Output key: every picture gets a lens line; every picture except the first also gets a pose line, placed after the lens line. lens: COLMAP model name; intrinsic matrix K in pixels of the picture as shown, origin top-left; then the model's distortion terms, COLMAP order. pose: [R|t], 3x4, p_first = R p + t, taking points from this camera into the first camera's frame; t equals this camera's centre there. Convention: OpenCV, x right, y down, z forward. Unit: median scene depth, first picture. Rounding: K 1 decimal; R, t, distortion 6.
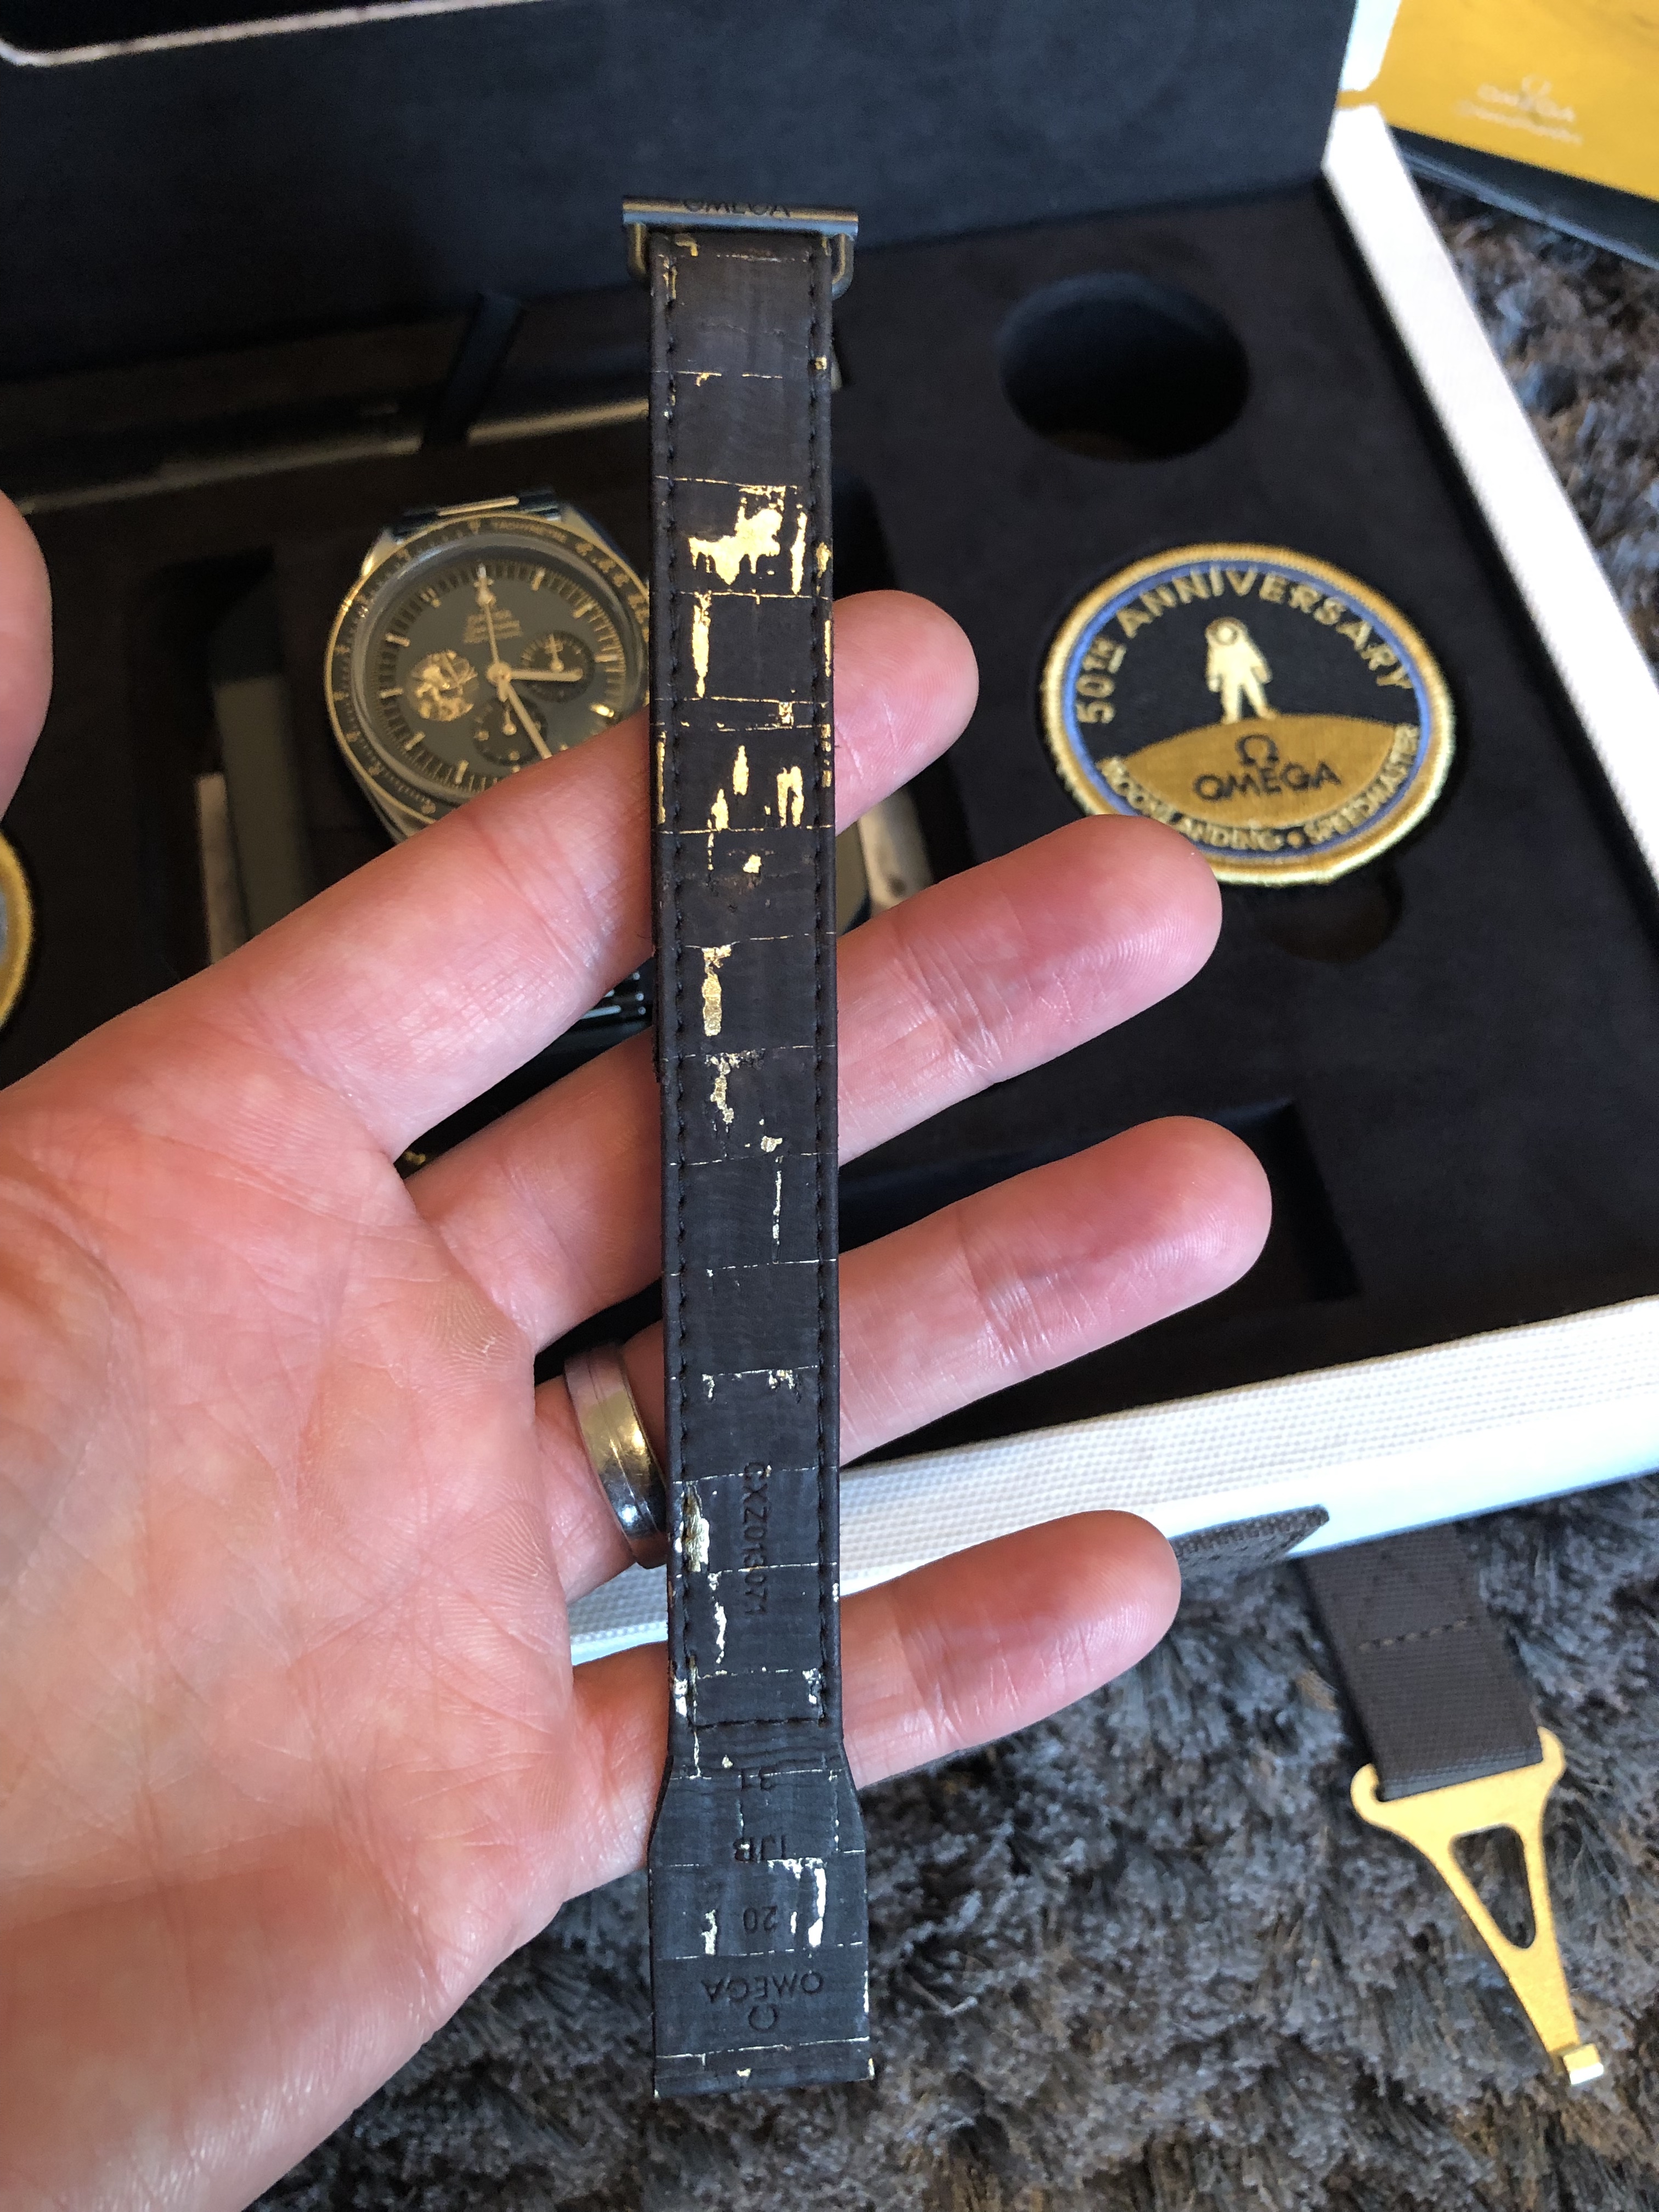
lens RADIAL K [[1804.9, 0, 832.2], [0, 1804.9, 1108.0], [0, 0, 1]] dist [-0.025990, -0.004071]
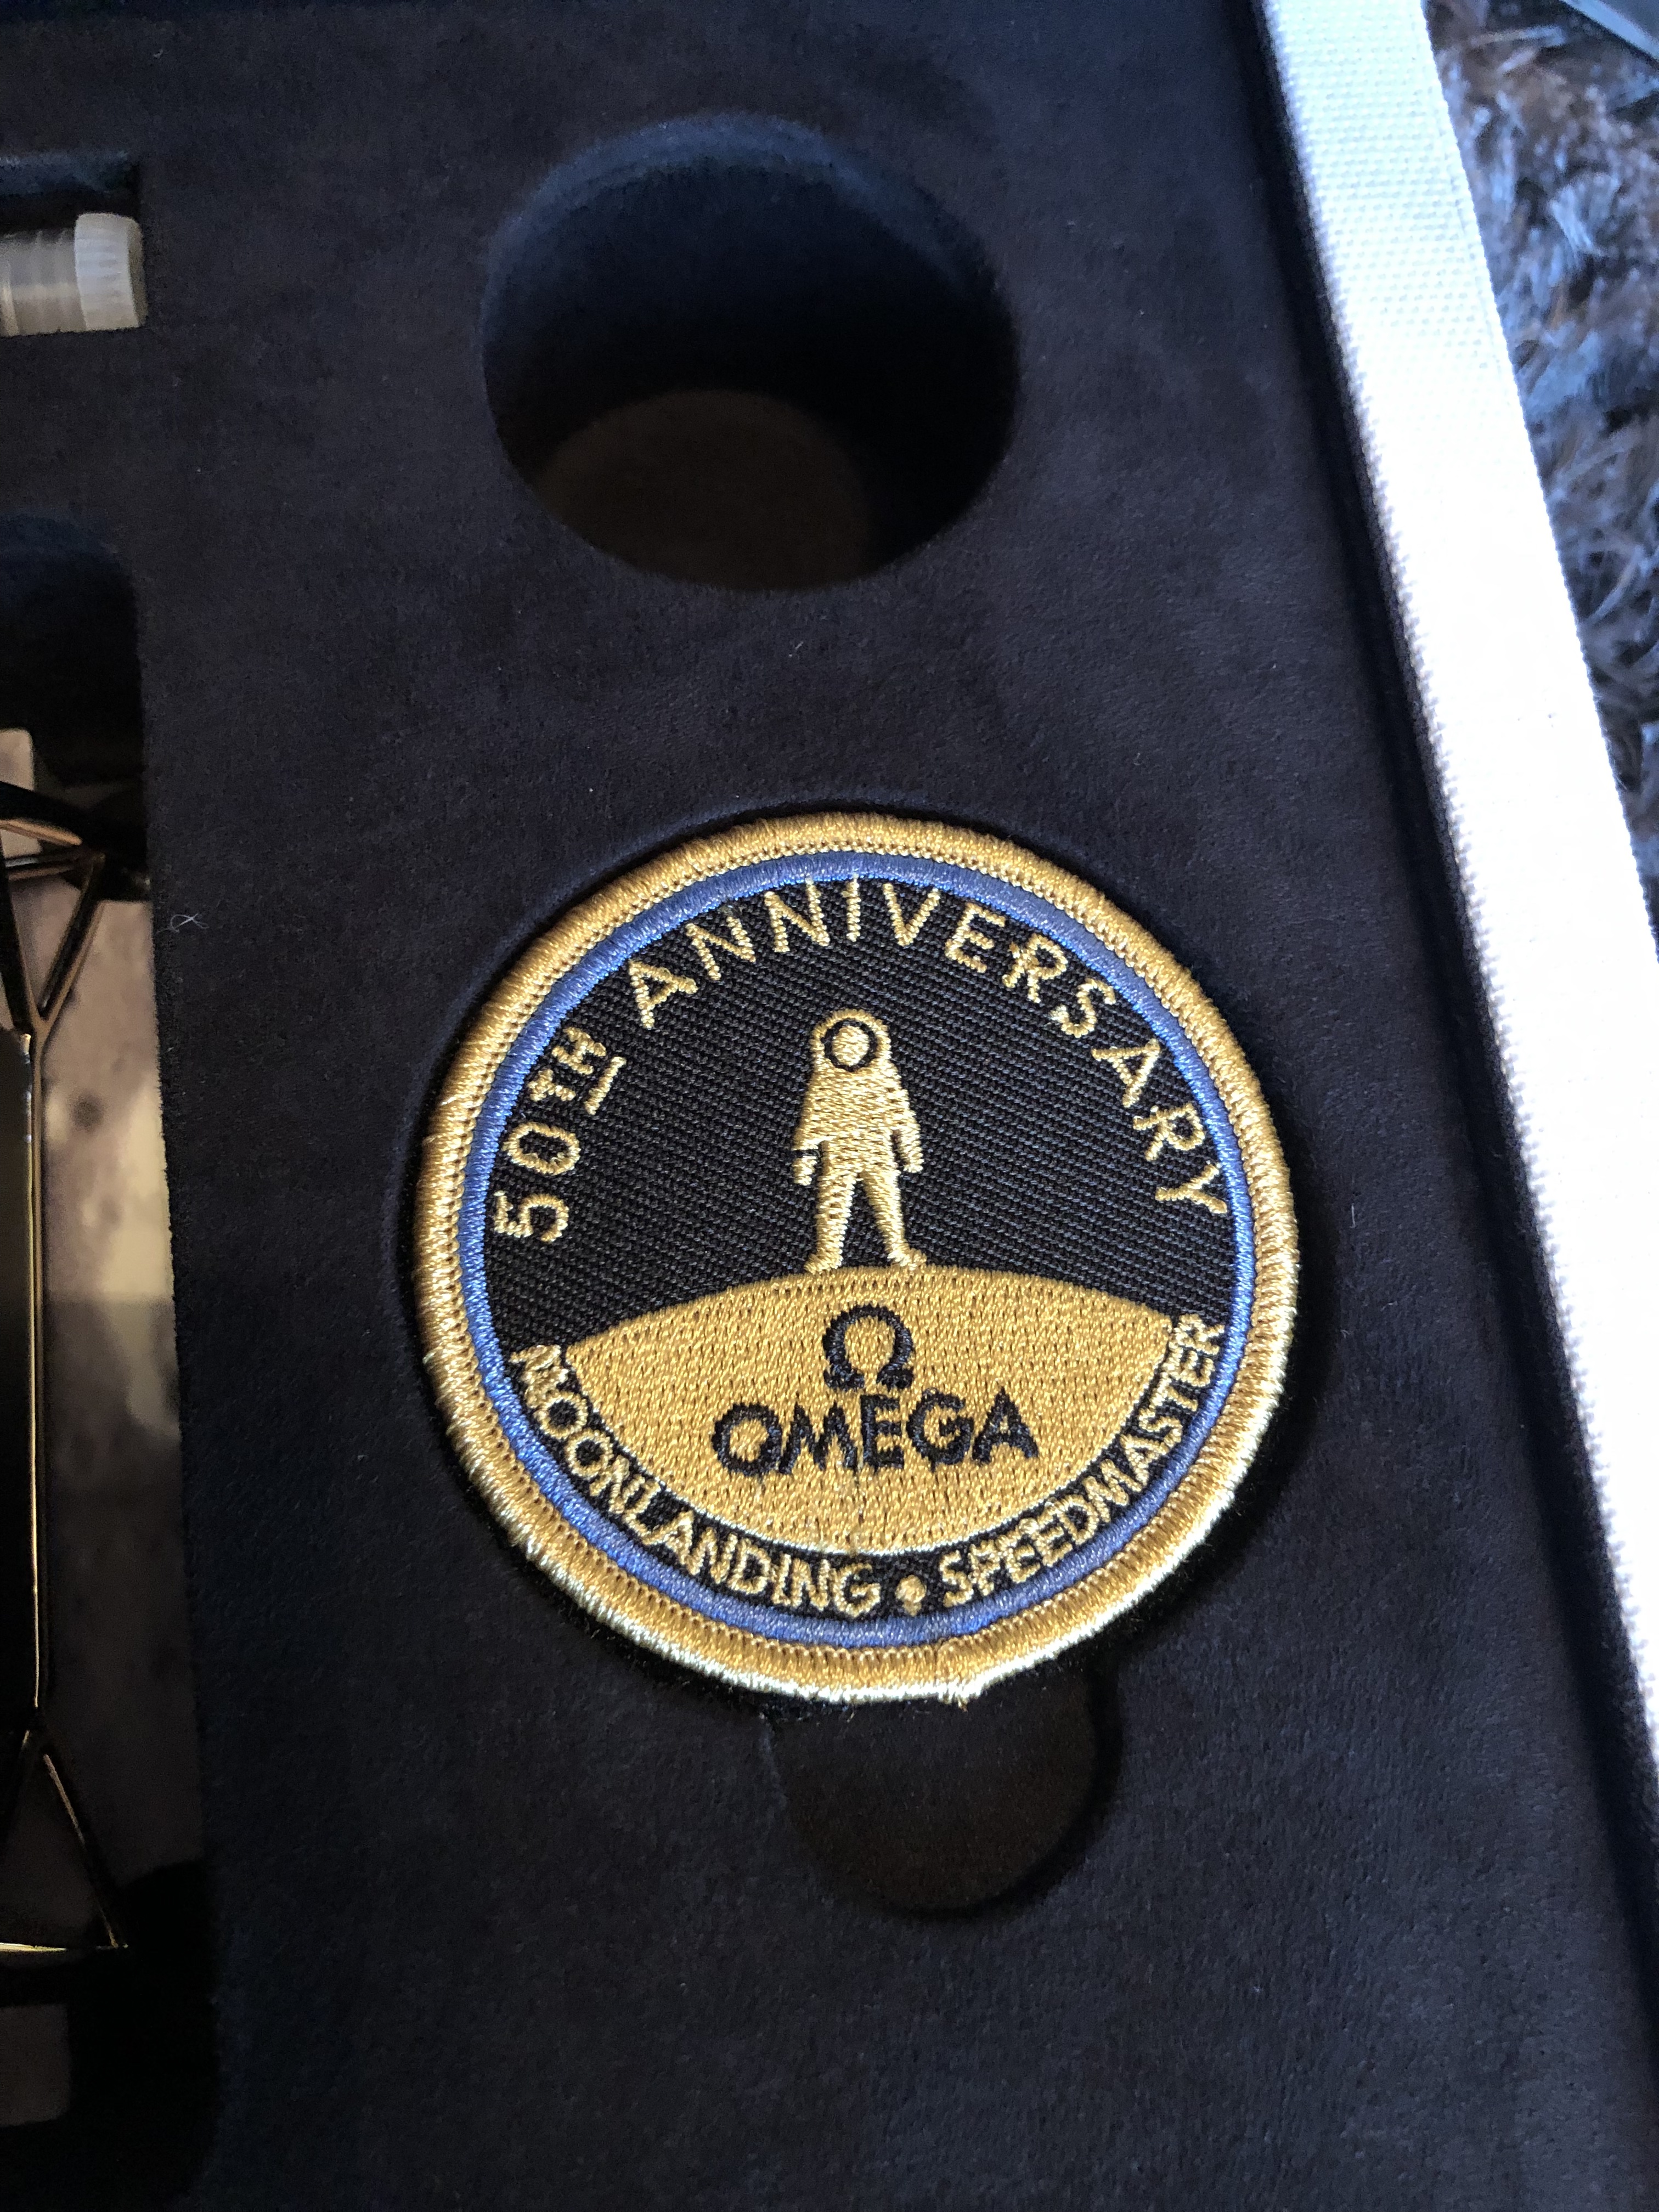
lens RADIAL K [[1804.9, 0, 824.7], [0, 1804.9, 1103.7], [0, 0, 1]] dist [-0.025990, -0.004071]
pose [[0.993926, 0.093040, 0.058769, 0.189681], [-0.102161, 0.978625, 0.178484, -0.336399], [-0.040907, -0.183404, 0.982186, 0.553602]]
